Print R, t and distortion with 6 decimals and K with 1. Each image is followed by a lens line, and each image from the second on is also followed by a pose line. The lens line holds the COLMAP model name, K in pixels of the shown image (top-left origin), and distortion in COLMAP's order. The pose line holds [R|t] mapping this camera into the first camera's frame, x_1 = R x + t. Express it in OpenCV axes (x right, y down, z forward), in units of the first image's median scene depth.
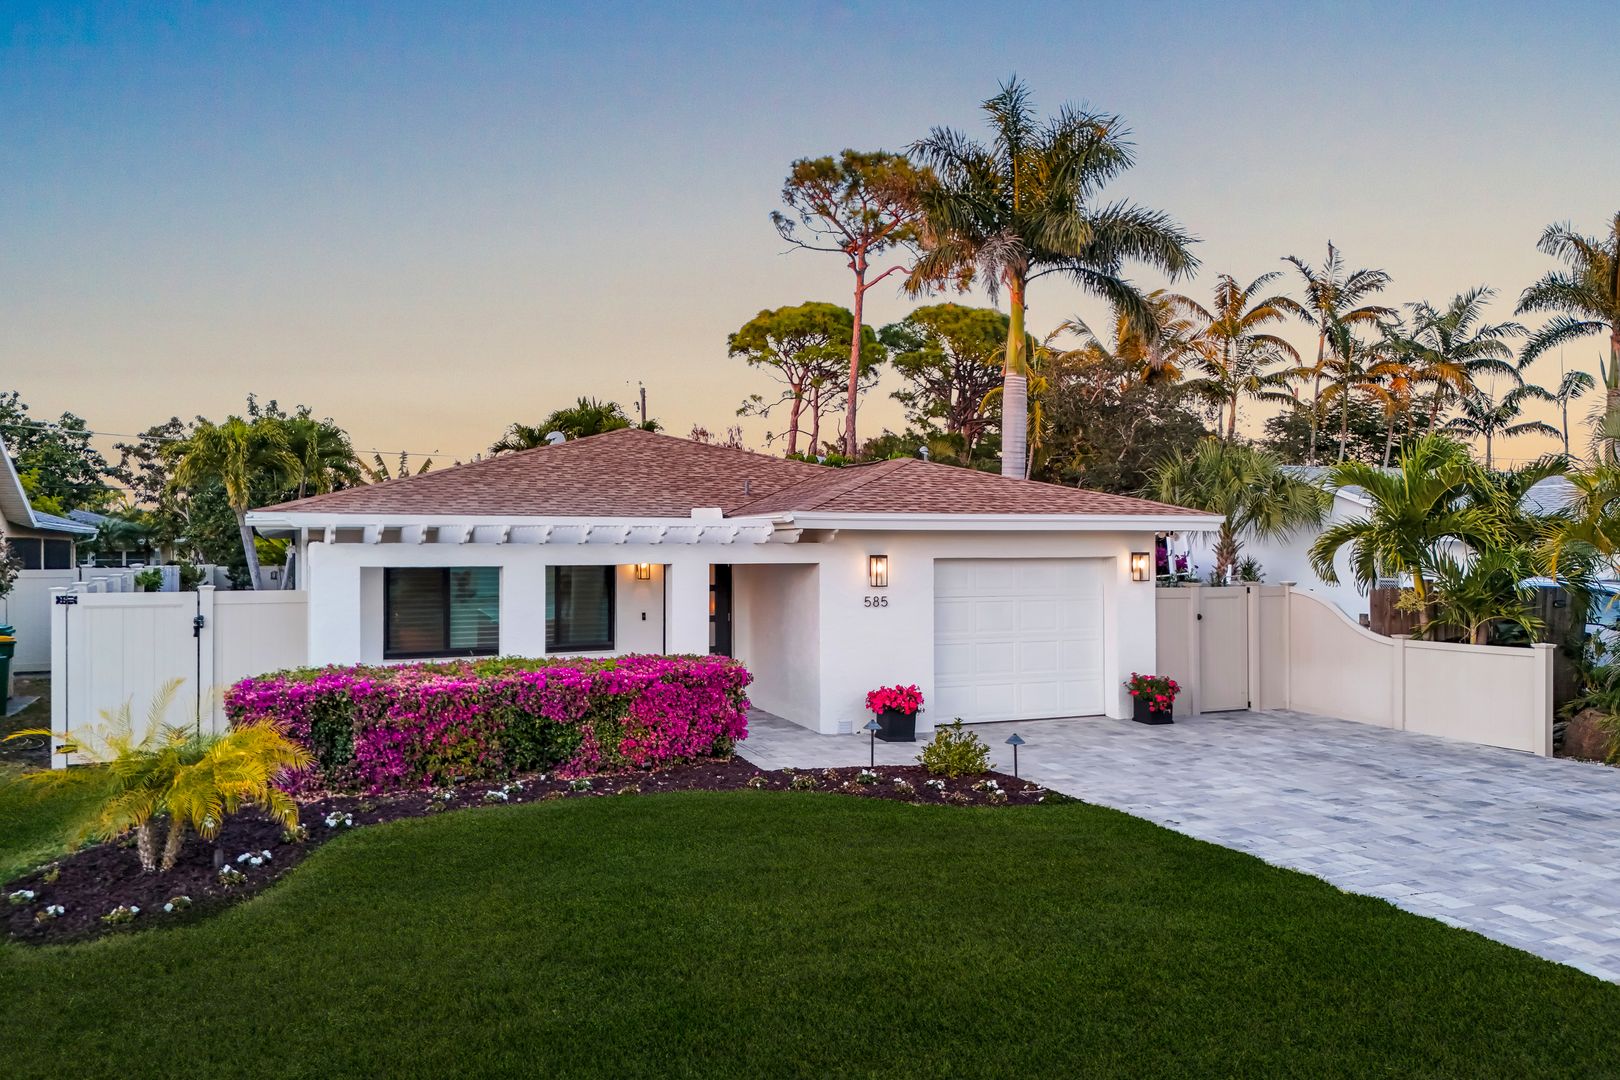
lens RADIAL K [[1159.2, 0, 805.2], [0, 1159.2, 547.2], [0, 0, 1]] dist [0.048313, -0.043363]
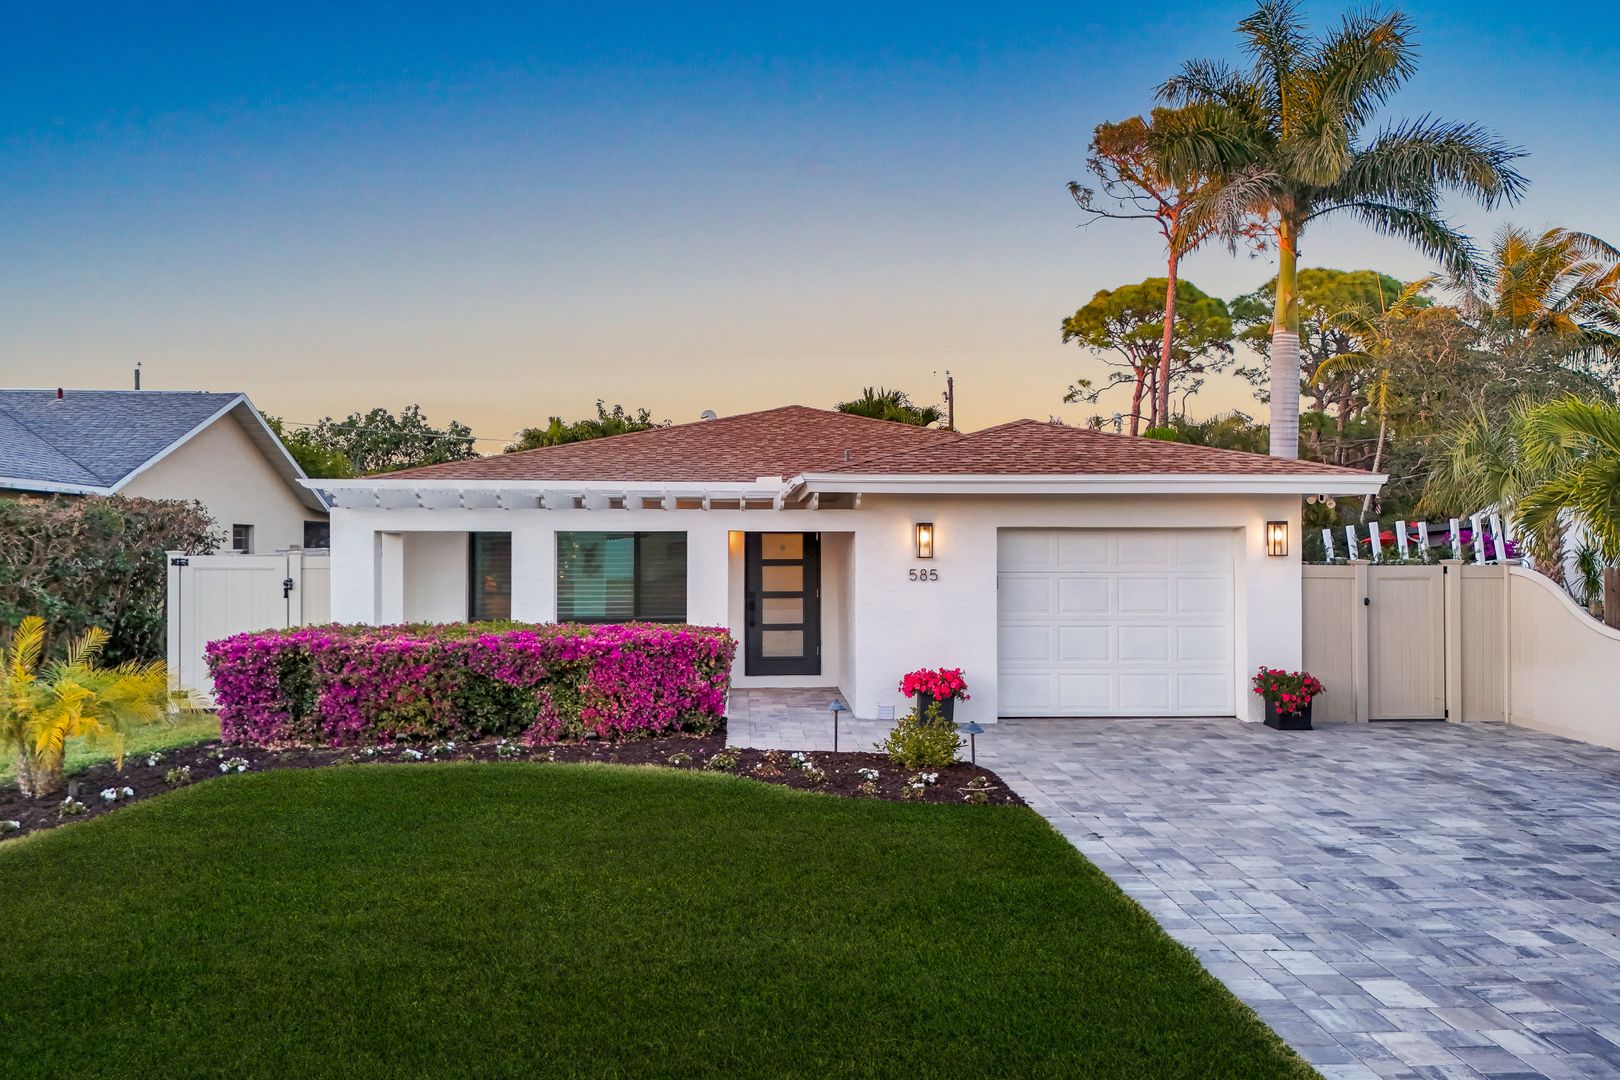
lens RADIAL K [[1159.2, 0, 803.1], [0, 1159.2, 540.4], [0, 0, 1]] dist [0.048313, -0.043363]
pose [[0.944536, -0.000111, -0.328409, 0.243807], [-0.001300, 0.999991, -0.004076, 0.021946], [0.328406, 0.004277, 0.944527, 0.107561]]
